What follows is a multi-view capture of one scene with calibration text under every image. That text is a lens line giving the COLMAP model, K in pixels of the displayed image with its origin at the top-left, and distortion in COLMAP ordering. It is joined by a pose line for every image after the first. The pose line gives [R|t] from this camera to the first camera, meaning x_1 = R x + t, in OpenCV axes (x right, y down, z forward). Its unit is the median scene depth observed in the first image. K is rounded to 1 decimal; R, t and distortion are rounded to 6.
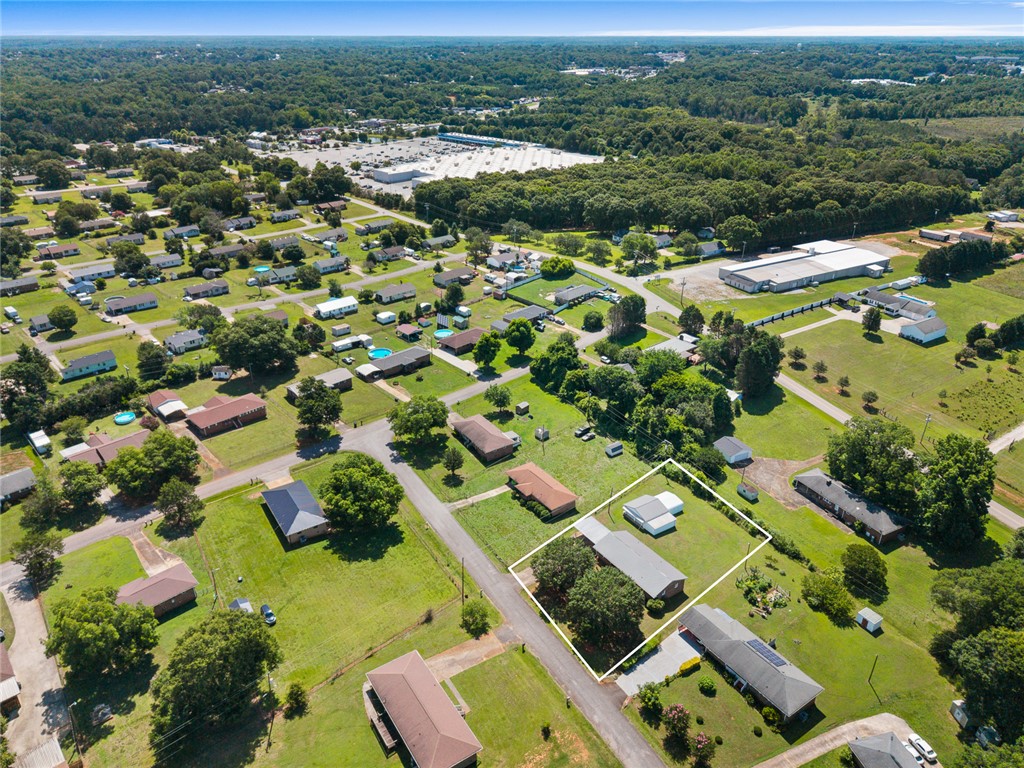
lens RADIAL K [[706.9, 0, 528.0], [0, 706.9, 384.5], [0, 0, 1]] dist [0.015263, -0.000165]
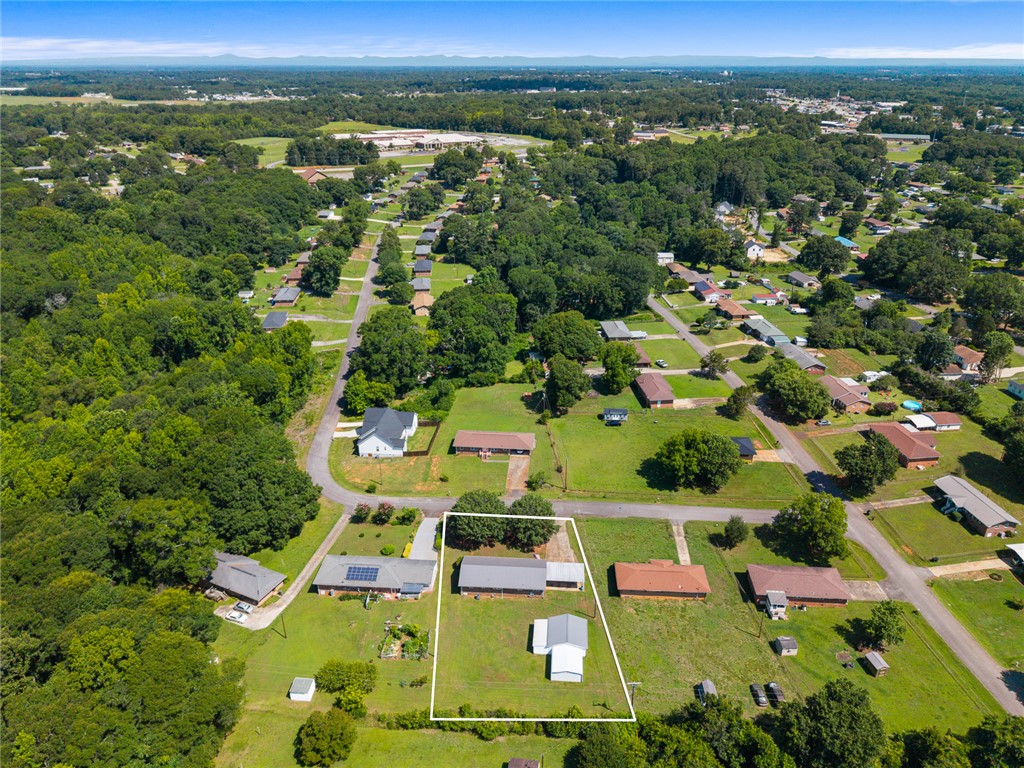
lens RADIAL K [[695.3, 0, 512.0], [0, 695.3, 384.0], [0, 0, 1]] dist [0.070644, -0.098274]
pose [[-0.625402, 0.324215, -0.709758, 0.680427], [-0.352149, 0.694426, 0.627507, -0.506674], [0.696321, 0.642384, -0.320124, 1.005788]]
